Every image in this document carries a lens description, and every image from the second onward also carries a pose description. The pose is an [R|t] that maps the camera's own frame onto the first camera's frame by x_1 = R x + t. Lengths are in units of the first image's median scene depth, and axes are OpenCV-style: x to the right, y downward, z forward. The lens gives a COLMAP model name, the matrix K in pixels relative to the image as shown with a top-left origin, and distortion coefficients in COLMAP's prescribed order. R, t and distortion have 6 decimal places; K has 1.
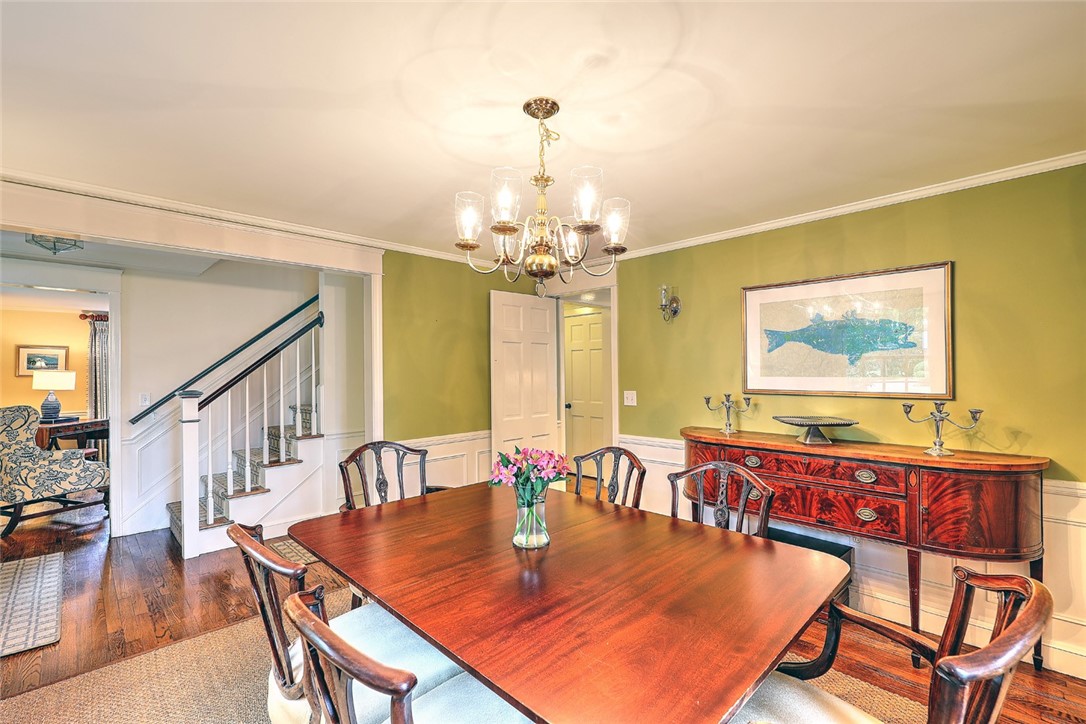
lens RADIAL K [[475.3, 0, 541.4], [0, 475.3, 366.3], [0, 0, 1]] dist [0.002880, 0.000069]
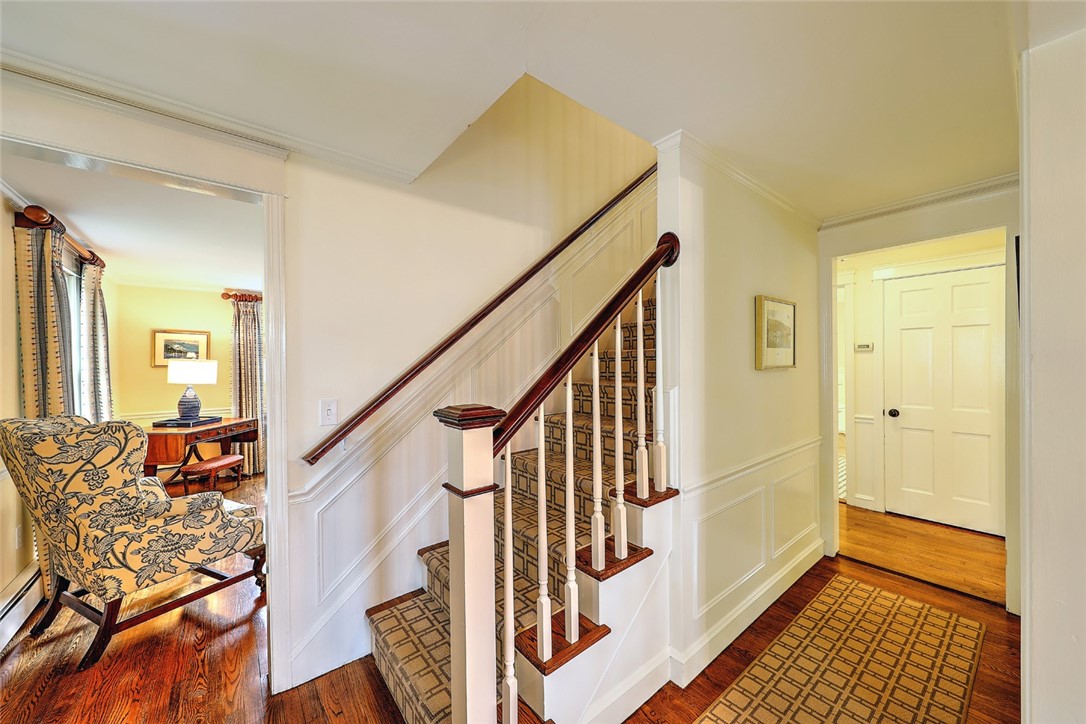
lens RADIAL K [[398.5, 0, 547.0], [0, 398.5, 364.8], [0, 0, 1]] dist [0.000163, -0.000016]
pose [[0.995369, 0.001267, -0.096115, -0.527081], [0.000108, 0.999898, 0.014298, 0.011778], [0.096123, -0.014242, 0.995268, 0.565031]]
